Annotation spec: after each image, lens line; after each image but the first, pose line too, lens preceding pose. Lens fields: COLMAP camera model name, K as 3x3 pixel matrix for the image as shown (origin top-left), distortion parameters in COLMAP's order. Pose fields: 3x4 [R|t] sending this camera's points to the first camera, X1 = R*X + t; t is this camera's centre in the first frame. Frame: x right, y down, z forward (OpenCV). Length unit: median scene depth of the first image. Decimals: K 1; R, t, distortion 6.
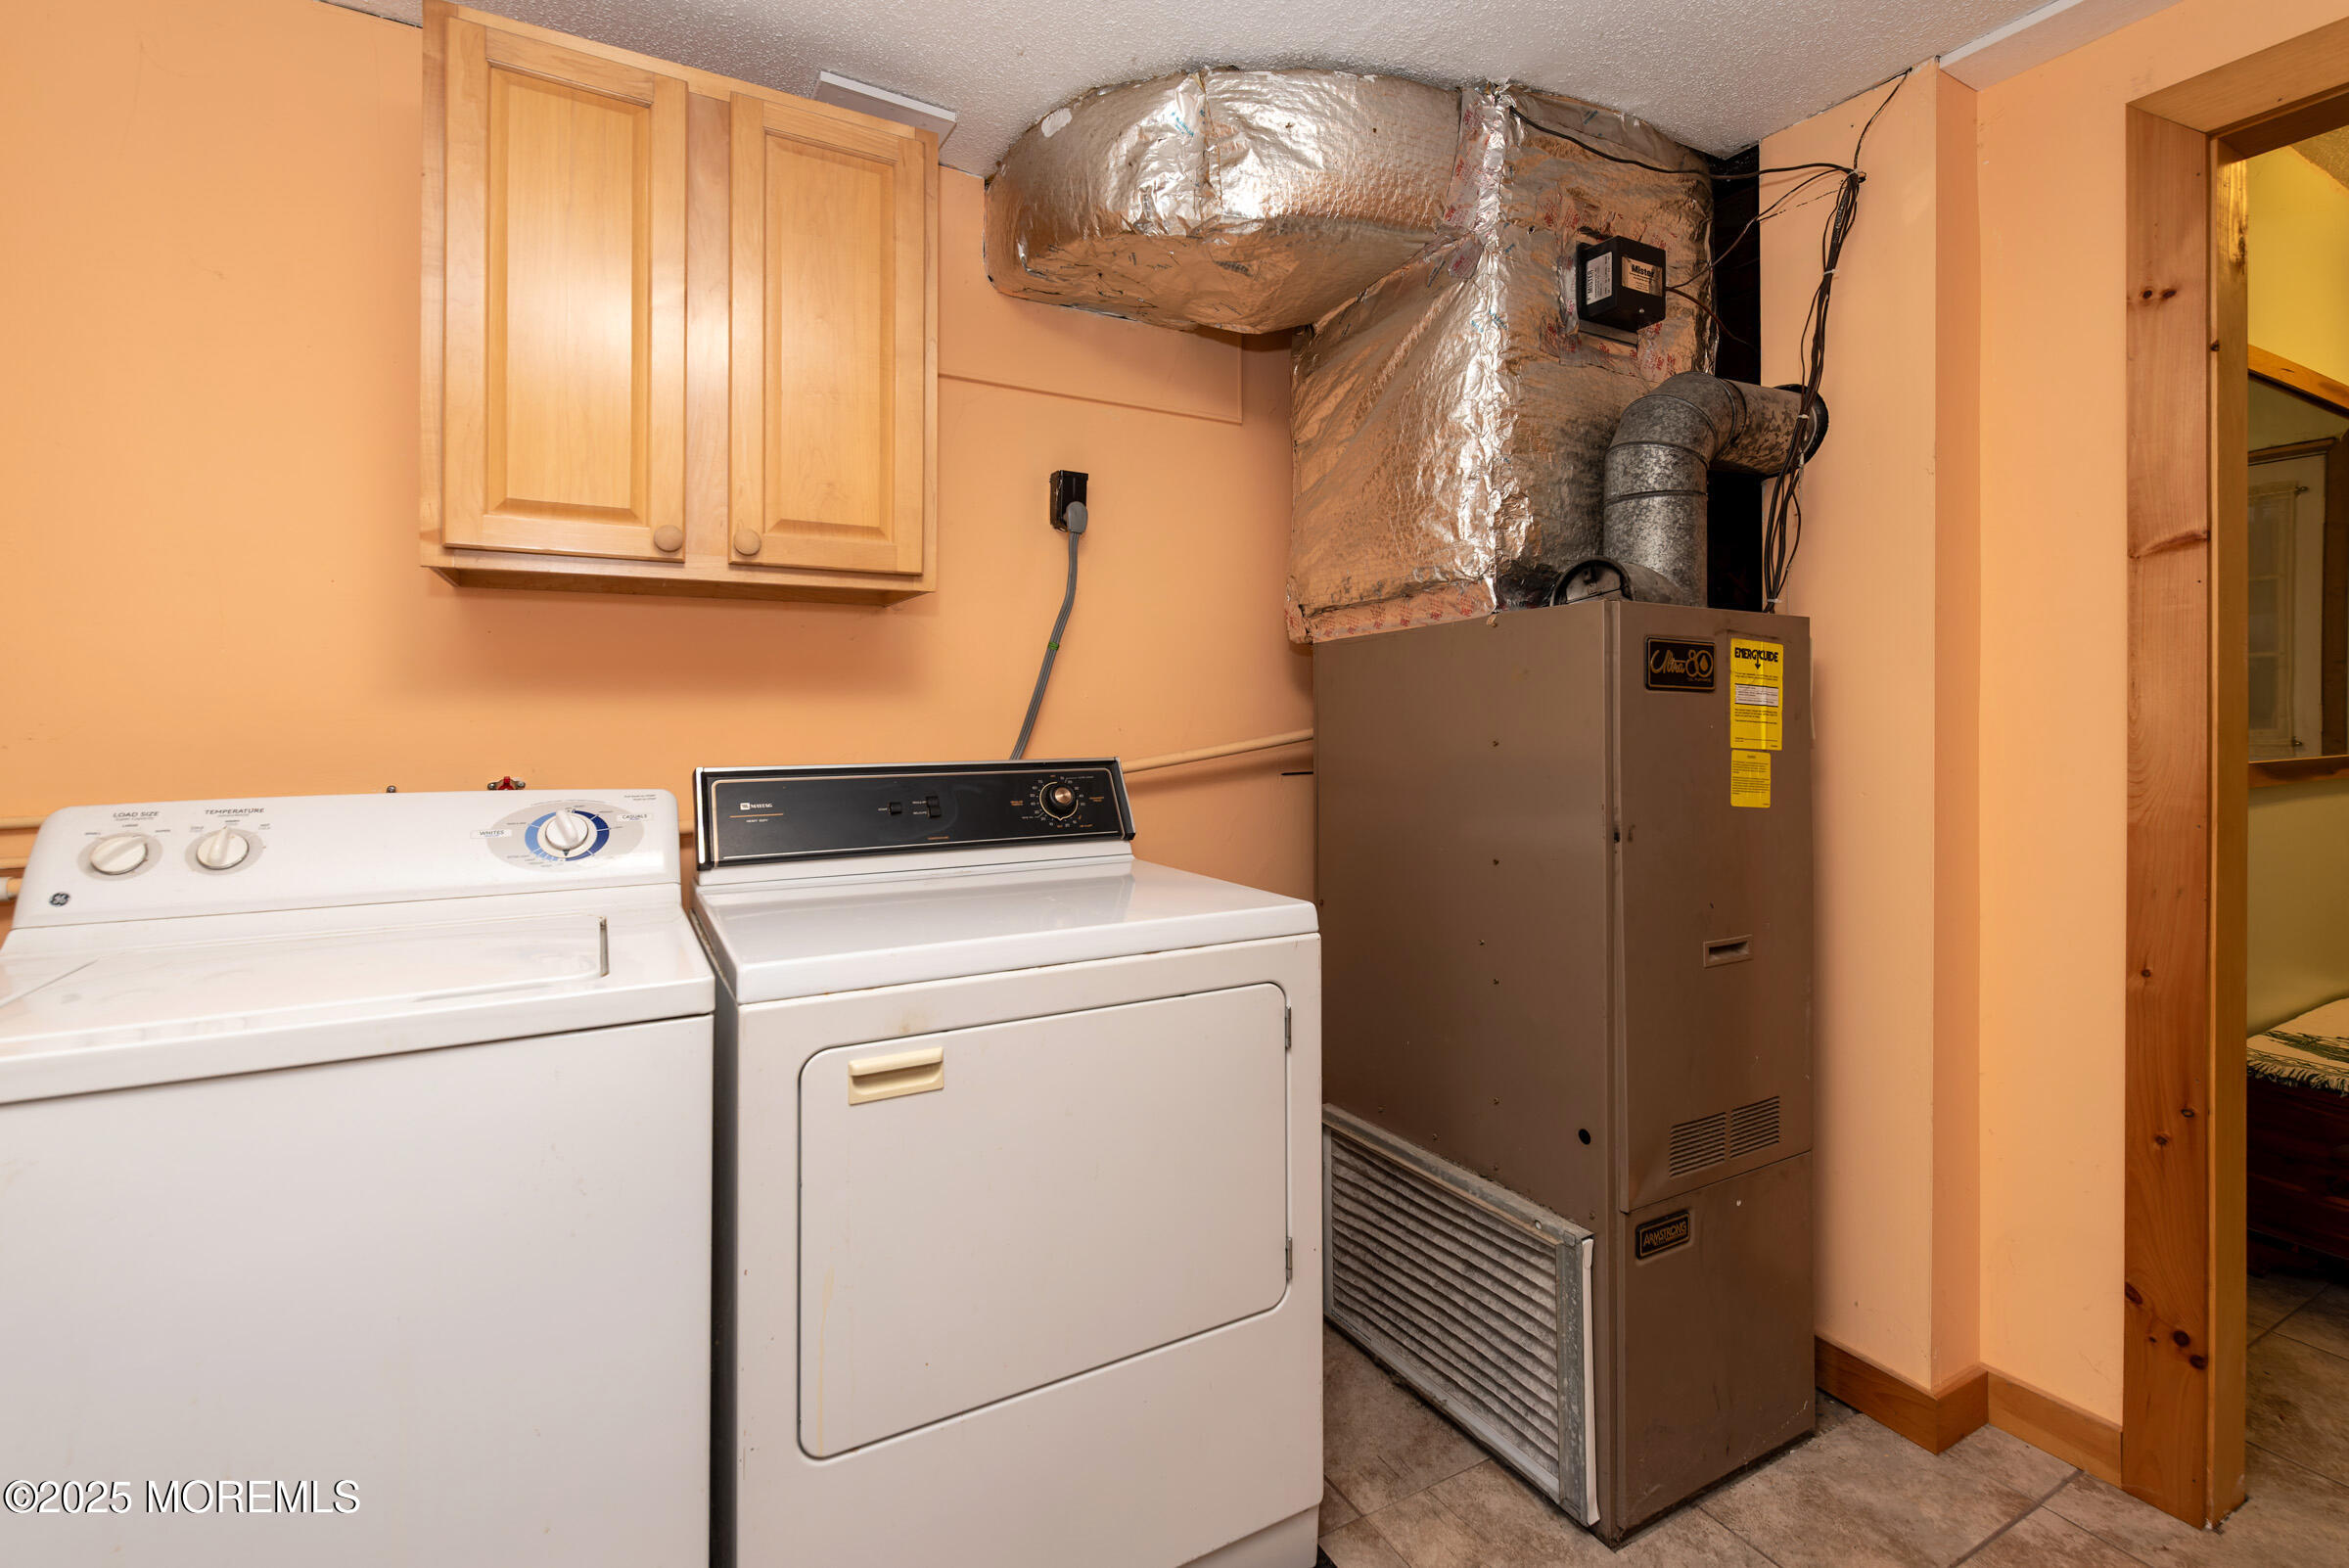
lens RADIAL K [[1036.8, 0, 1126.3], [0, 1036.8, 717.8], [0, 0, 1]] dist [0.001539, -0.000426]
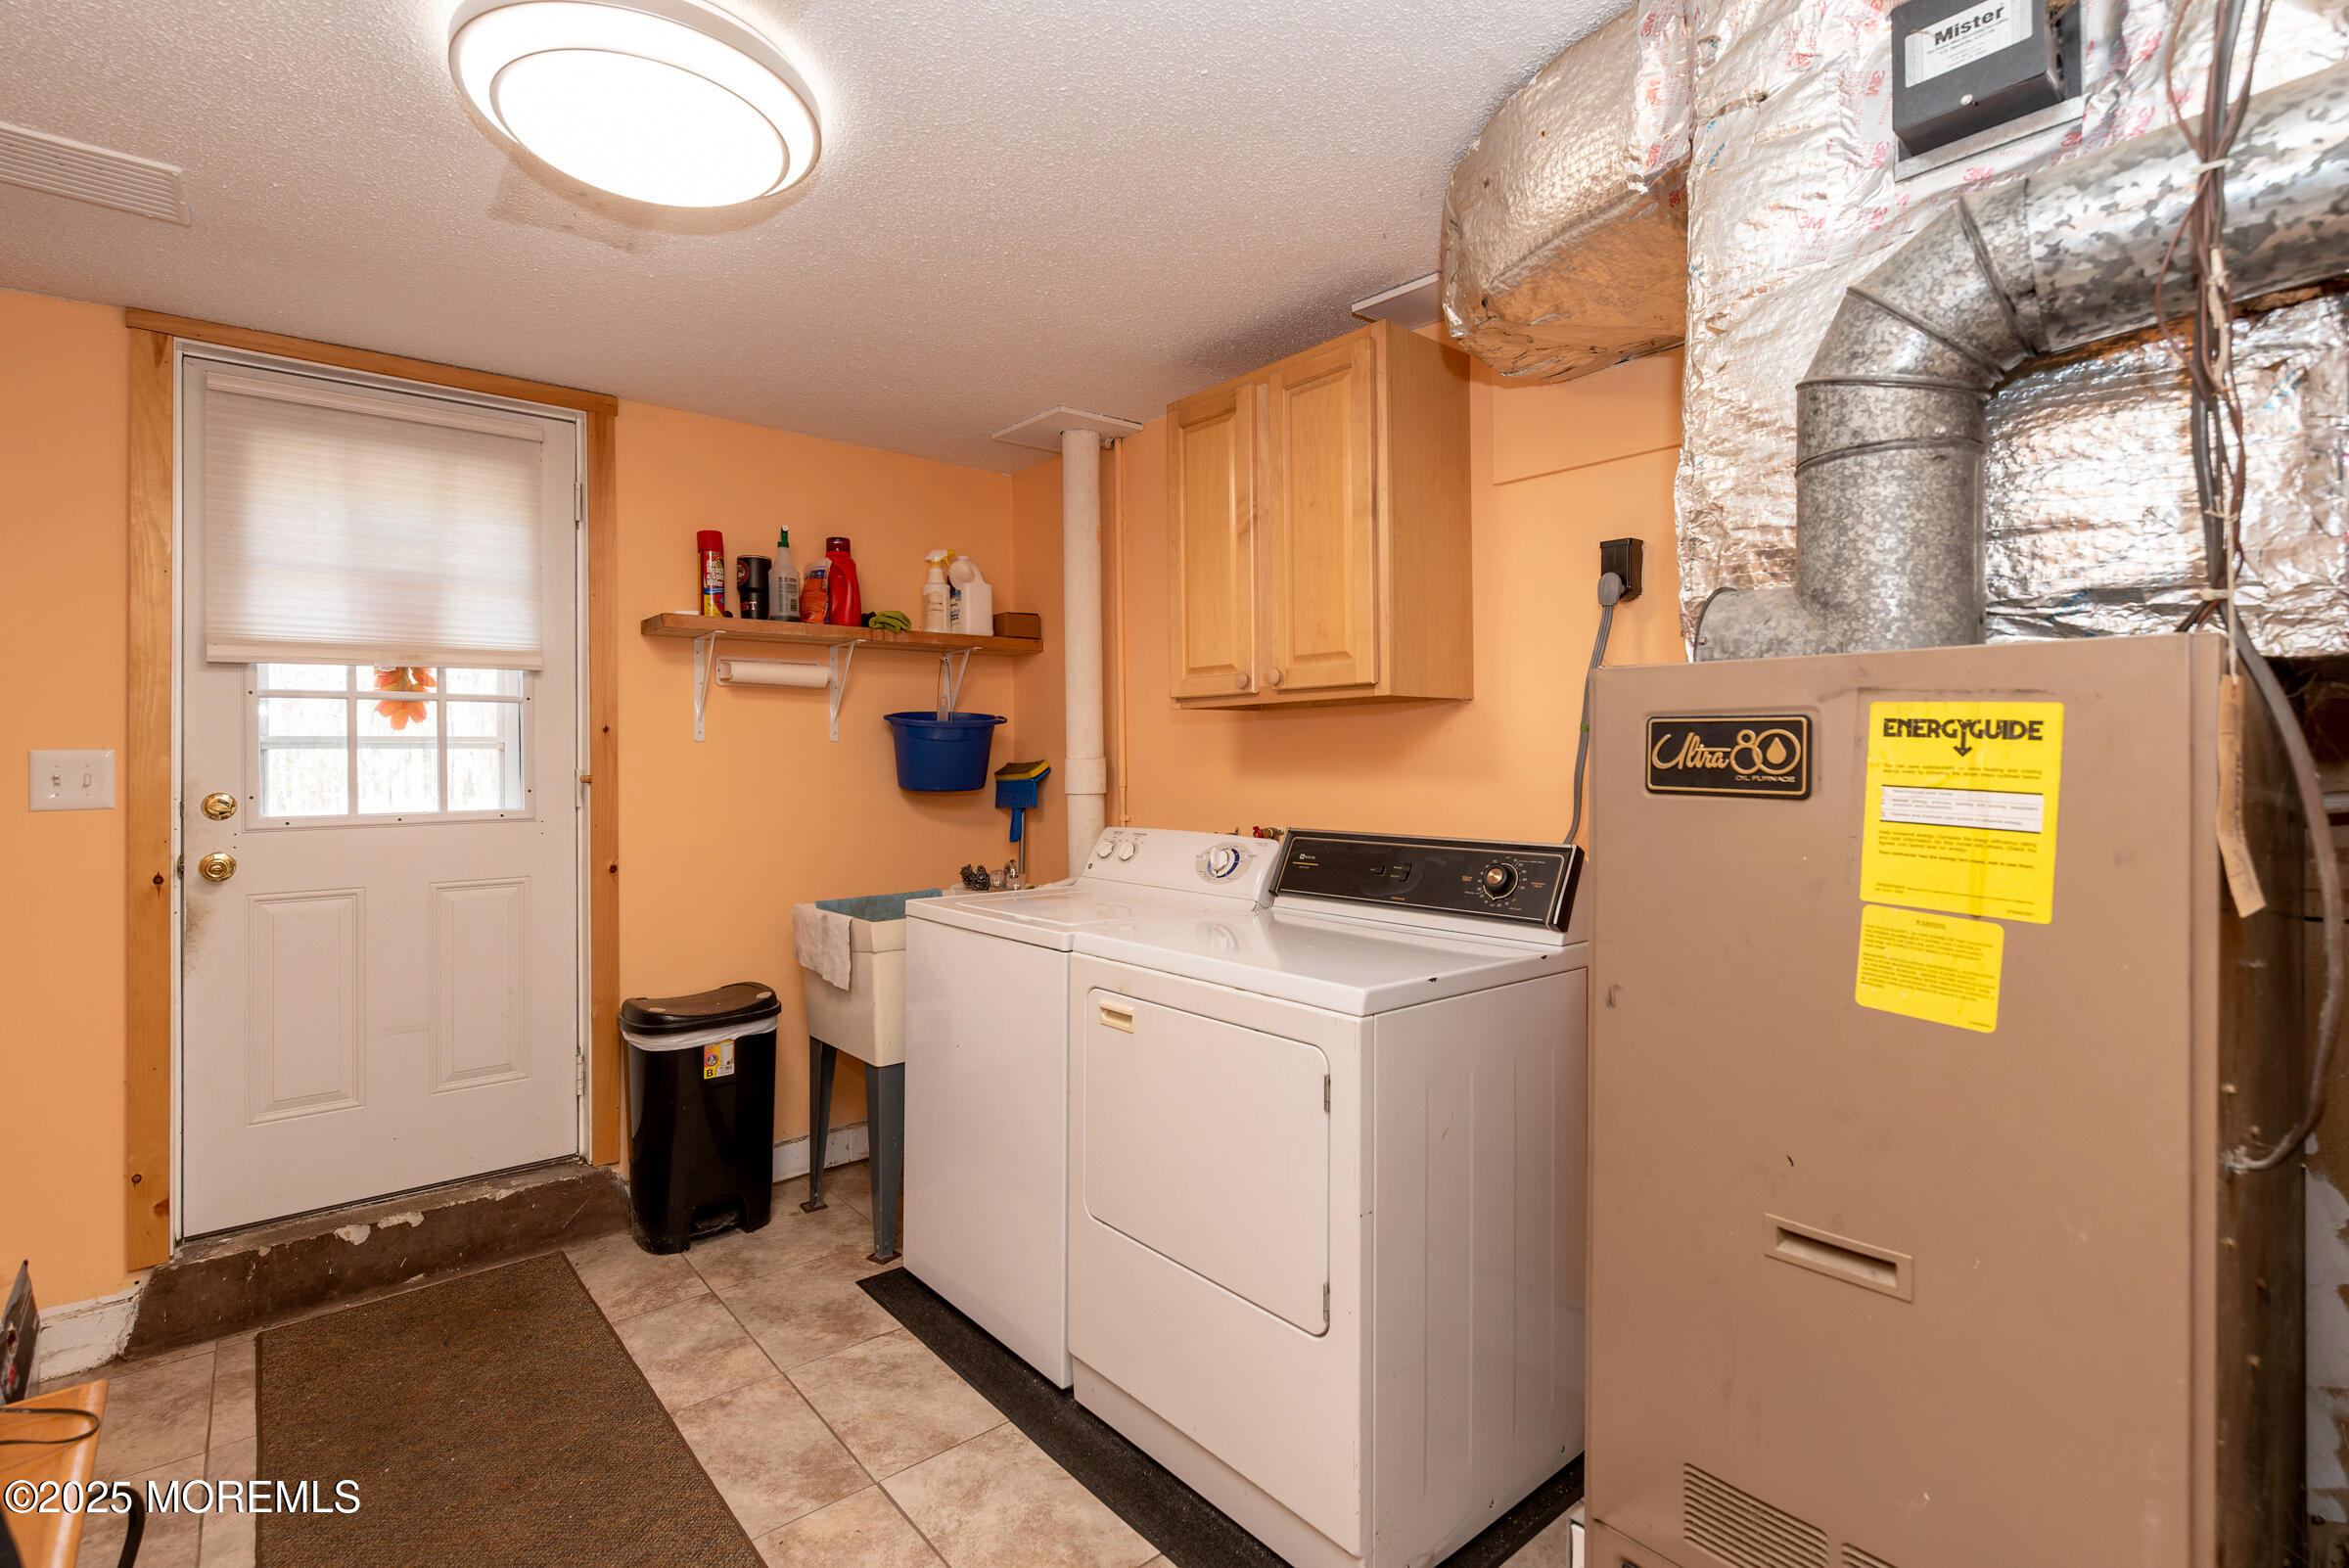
lens RADIAL K [[1036.8, 0, 1171.6], [0, 1036.8, 771.0], [0, 0, 1]] dist [0.001539, -0.000426]
pose [[0.233808, 0.007089, -0.972257, 0.994710], [0.004489, 0.999955, 0.008370, -0.044859], [0.972272, -0.006321, 0.233766, 0.490360]]
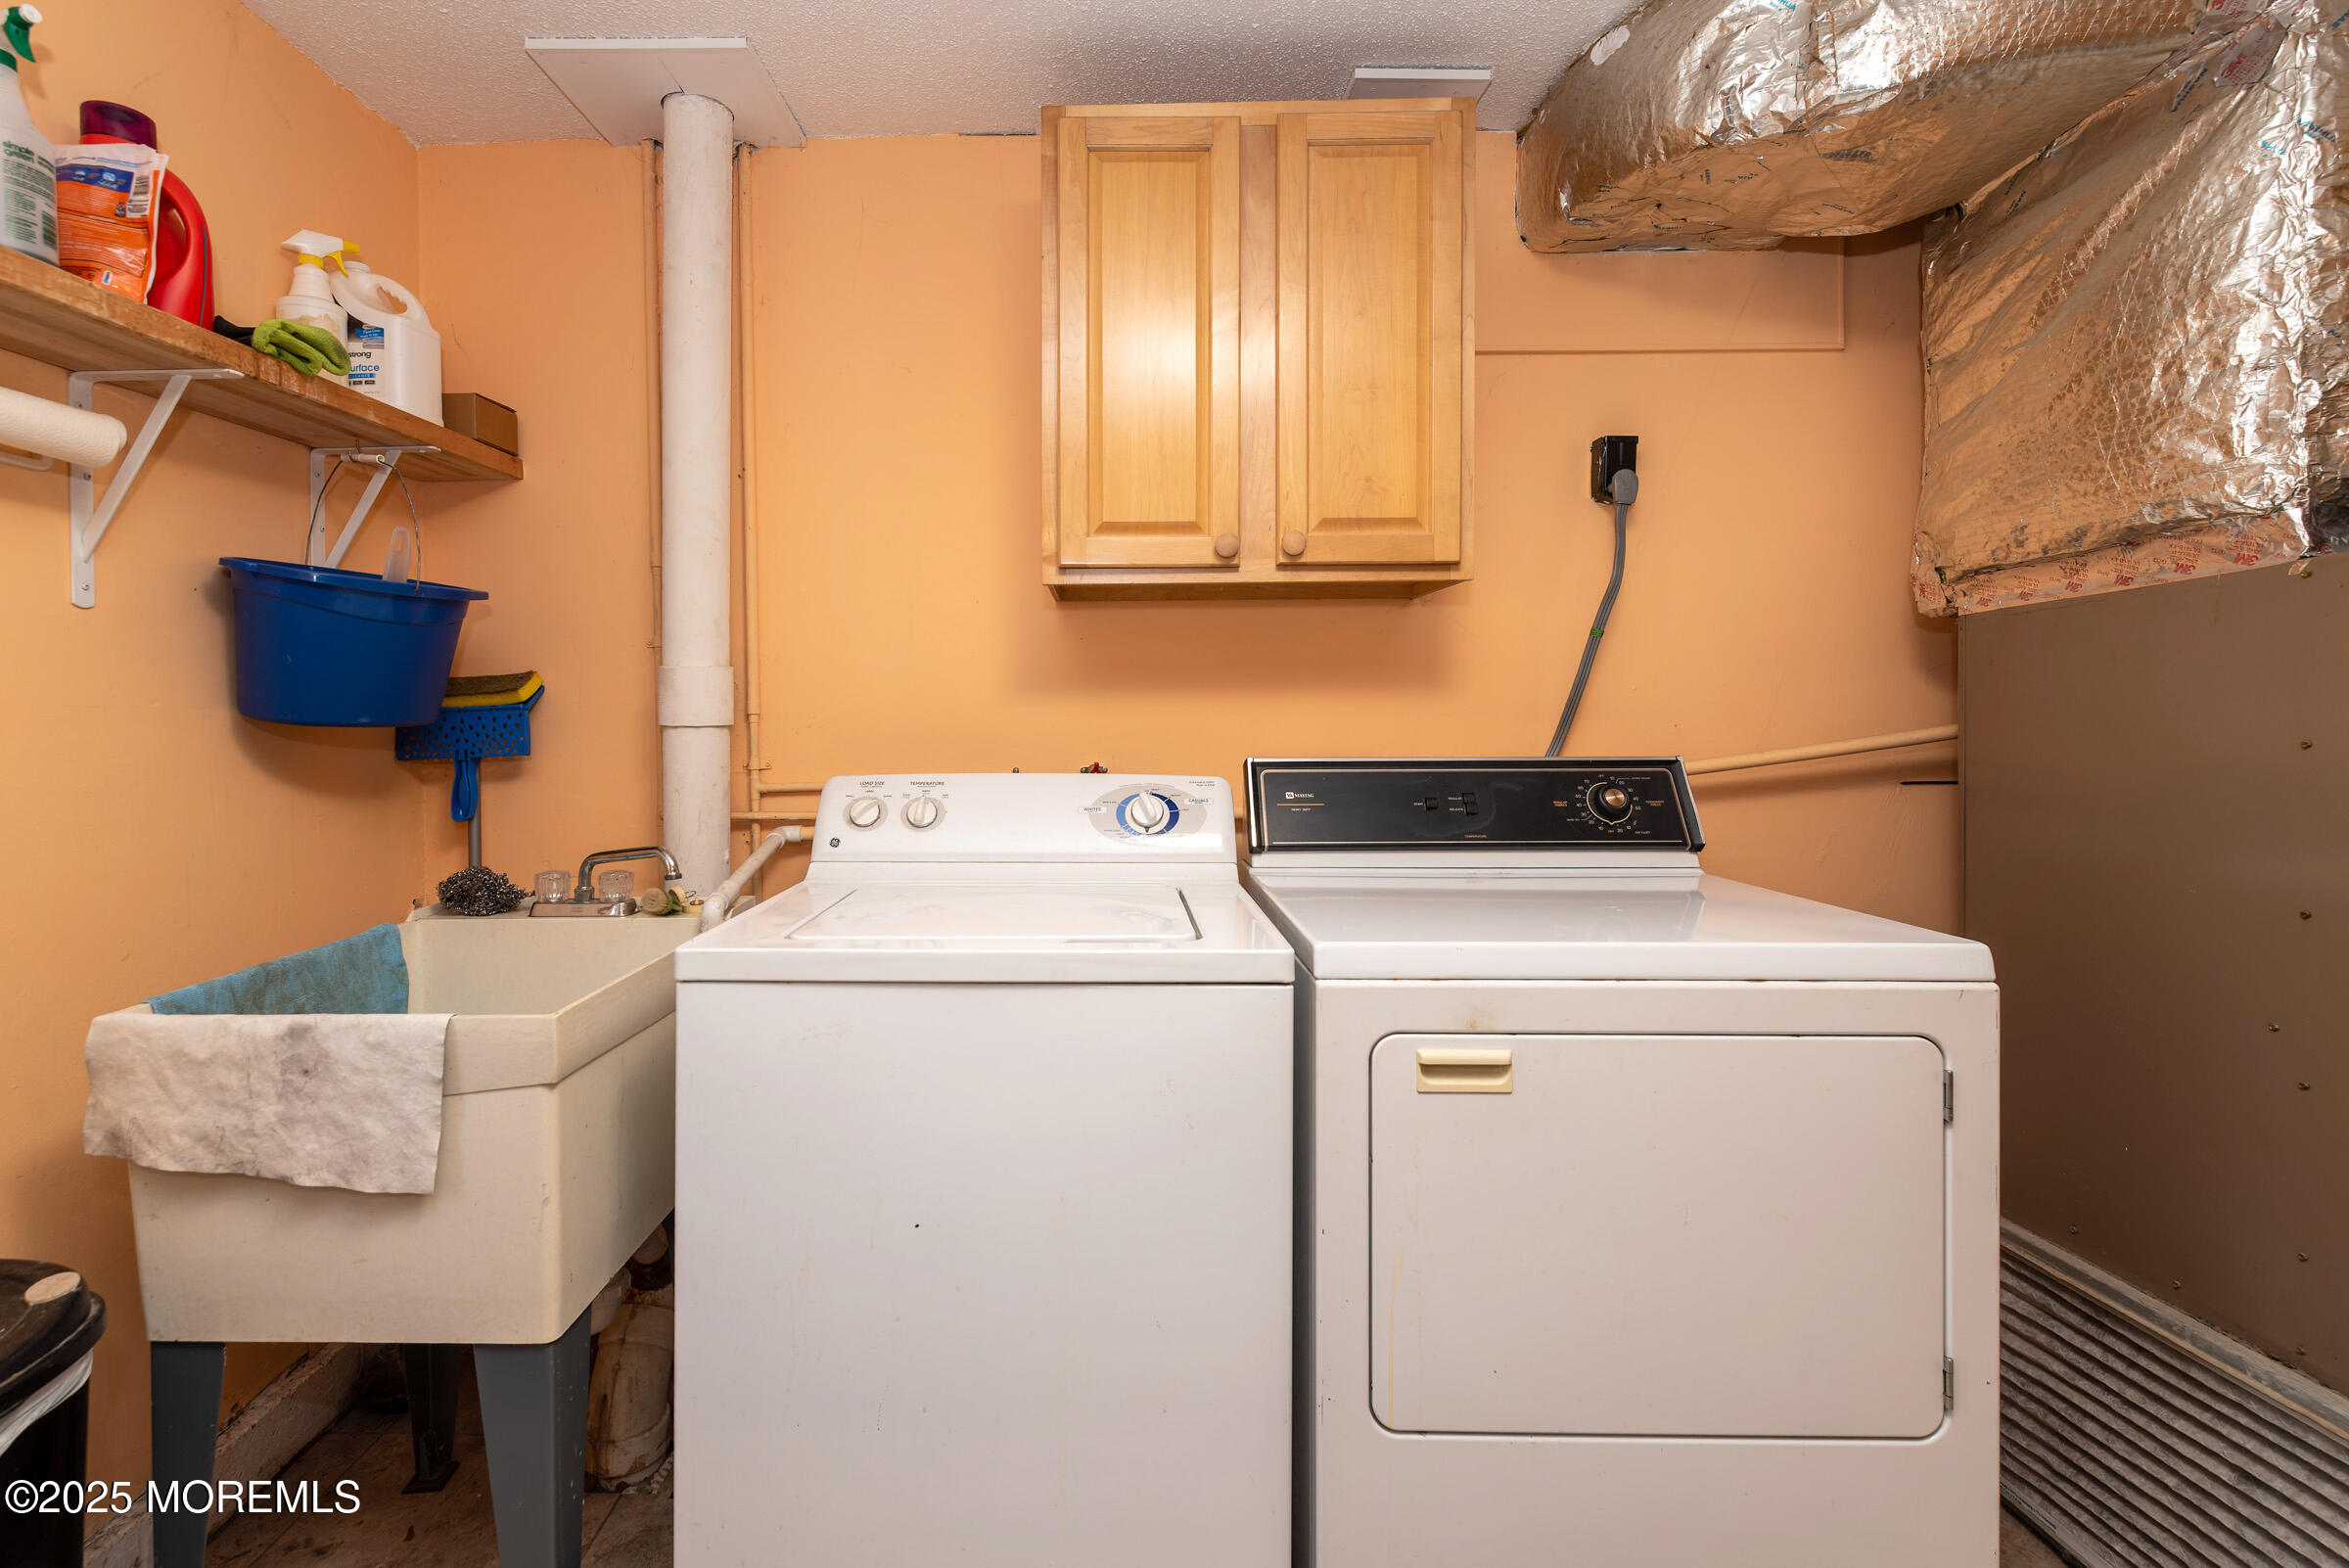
lens RADIAL K [[1036.8, 0, 1161.3], [0, 1036.8, 721.7], [0, 0, 1]] dist [0.001539, -0.000426]
pose [[0.870618, 0.003474, -0.491947, 0.034721], [0.003754, 0.999899, 0.013705, -0.004182], [0.491945, -0.013778, 0.870517, 0.020621]]
